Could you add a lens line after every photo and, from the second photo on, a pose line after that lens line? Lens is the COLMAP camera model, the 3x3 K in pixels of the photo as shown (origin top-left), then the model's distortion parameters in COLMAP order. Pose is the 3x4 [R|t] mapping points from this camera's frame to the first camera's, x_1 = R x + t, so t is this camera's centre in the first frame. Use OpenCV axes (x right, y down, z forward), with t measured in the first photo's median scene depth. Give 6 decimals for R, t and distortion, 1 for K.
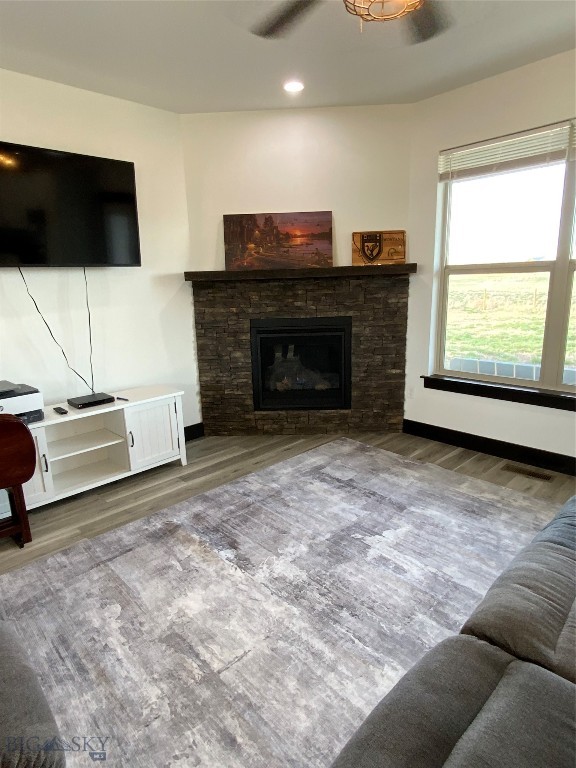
lens RADIAL K [[435.5, 0, 285.2], [0, 435.5, 392.0], [0, 0, 1]] dist [0.005454, -0.003893]
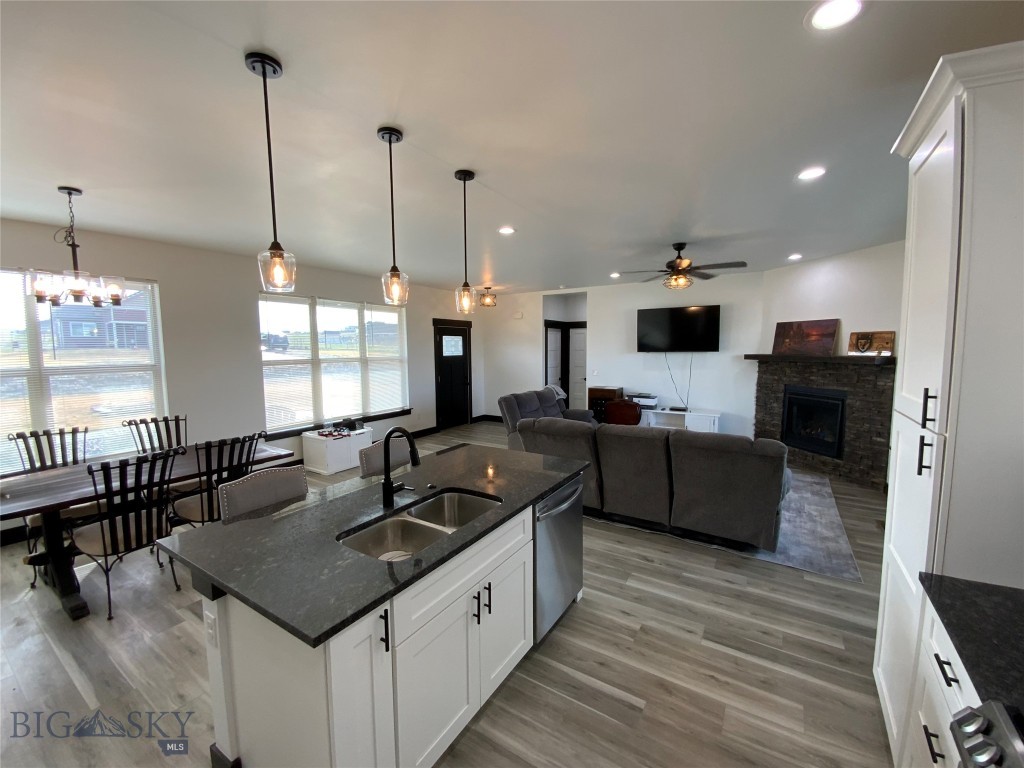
lens RADIAL K [[419.0, 0, 516.3], [0, 419.0, 384.9], [0, 0, 1]] dist [-0.001210, -0.000002]
pose [[0.249067, 0.118802, -0.961172, 1.192094], [-0.245023, 0.967891, 0.056140, -0.012453], [0.936979, 0.221527, 0.270179, -0.341327]]
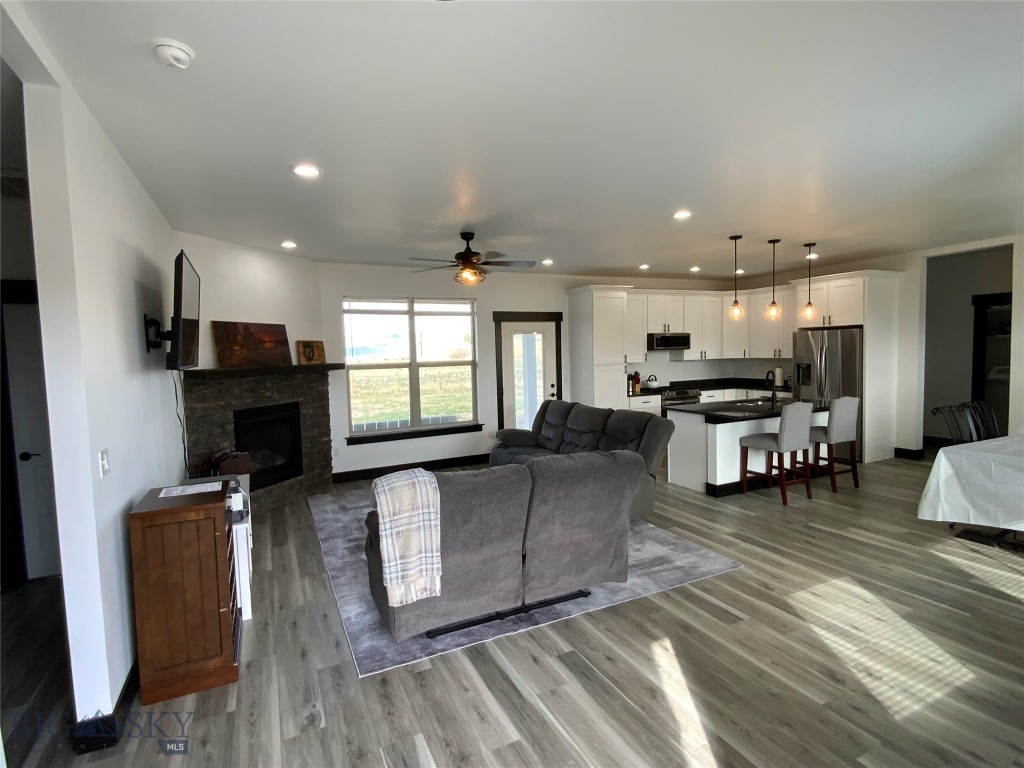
lens RADIAL K [[506.6, 0, 521.4], [0, 506.6, 384.4], [0, 0, 1]] dist [0.004302, 0.000121]
pose [[0.295039, -0.038875, 0.954694, -1.140600], [0.251787, 0.967019, -0.038436, 0.002520], [-0.921713, 0.251720, 0.295096, -0.074786]]
